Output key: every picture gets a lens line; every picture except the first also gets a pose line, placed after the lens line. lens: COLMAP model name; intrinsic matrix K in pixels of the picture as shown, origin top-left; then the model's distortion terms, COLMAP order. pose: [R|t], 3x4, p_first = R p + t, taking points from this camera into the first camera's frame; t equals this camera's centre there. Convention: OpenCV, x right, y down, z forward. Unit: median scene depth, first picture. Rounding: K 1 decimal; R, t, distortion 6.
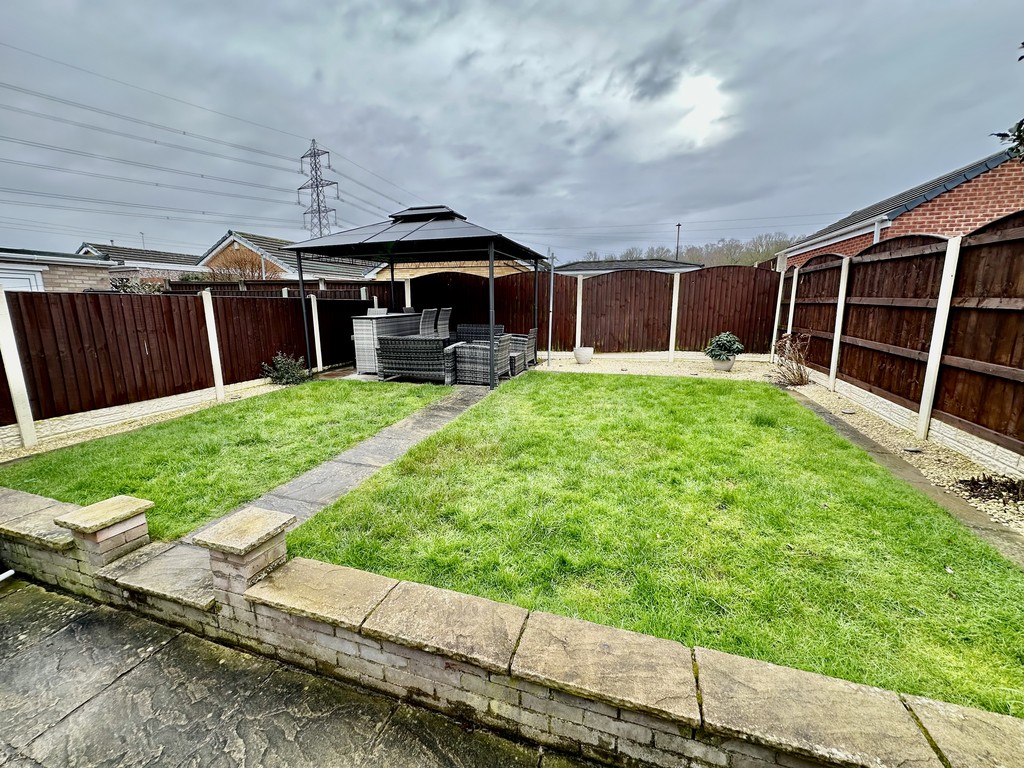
lens RADIAL K [[408.6, 0, 511.7], [0, 408.6, 382.9], [0, 0, 1]] dist [-0.001999, 0.000108]
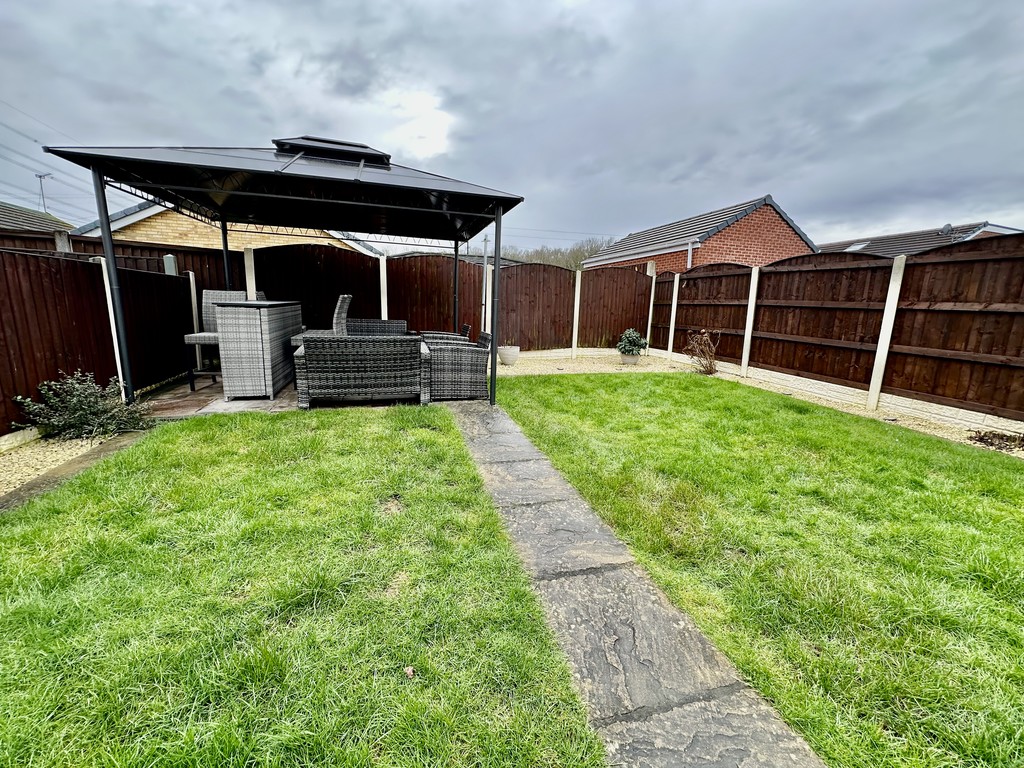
lens RADIAL K [[408.6, 0, 510.9], [0, 408.6, 382.2], [0, 0, 1]] dist [-0.001999, 0.000108]
pose [[0.833390, -0.071681, 0.548017, -0.413152], [0.071039, 0.997222, 0.022405, -0.037808], [-0.548100, 0.020258, 0.836167, 0.335902]]
